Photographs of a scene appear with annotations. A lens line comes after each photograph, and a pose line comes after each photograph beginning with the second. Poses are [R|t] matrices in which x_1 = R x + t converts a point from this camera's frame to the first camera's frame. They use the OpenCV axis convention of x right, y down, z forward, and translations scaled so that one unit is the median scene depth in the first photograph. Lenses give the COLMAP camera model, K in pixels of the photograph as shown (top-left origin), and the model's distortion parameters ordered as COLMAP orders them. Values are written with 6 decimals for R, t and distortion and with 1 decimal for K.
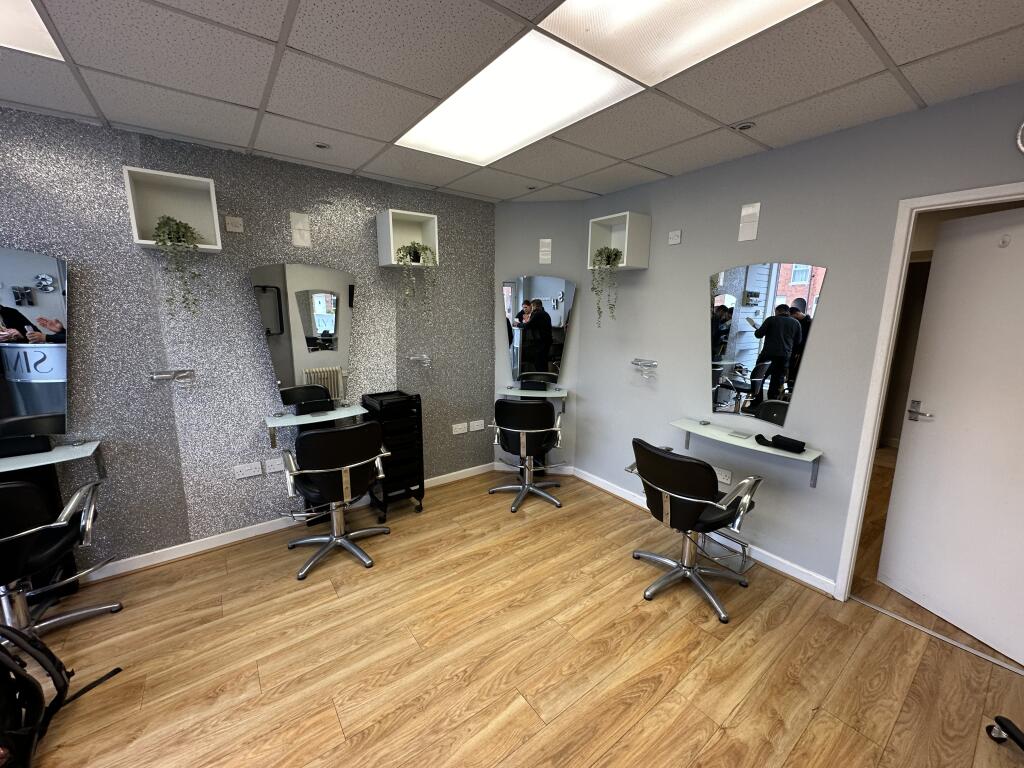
lens RADIAL K [[409.0, 0, 511.5], [0, 409.0, 383.2], [0, 0, 1]] dist [0.000495, -0.000217]
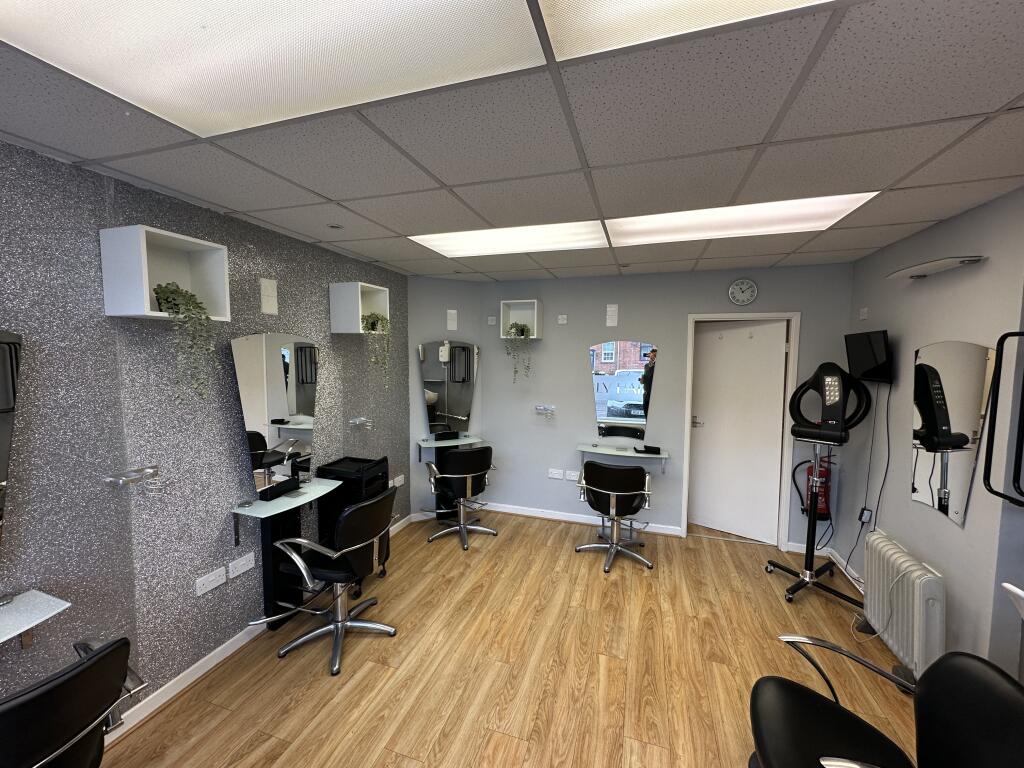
lens RADIAL K [[409.0, 0, 511.7], [0, 409.0, 384.2], [0, 0, 1]] dist [0.000495, -0.000217]
pose [[0.814498, -0.050798, 0.577938, -0.745766], [0.108153, 0.991992, -0.065230, -0.070209], [-0.569997, 0.115636, 0.813469, -0.053636]]
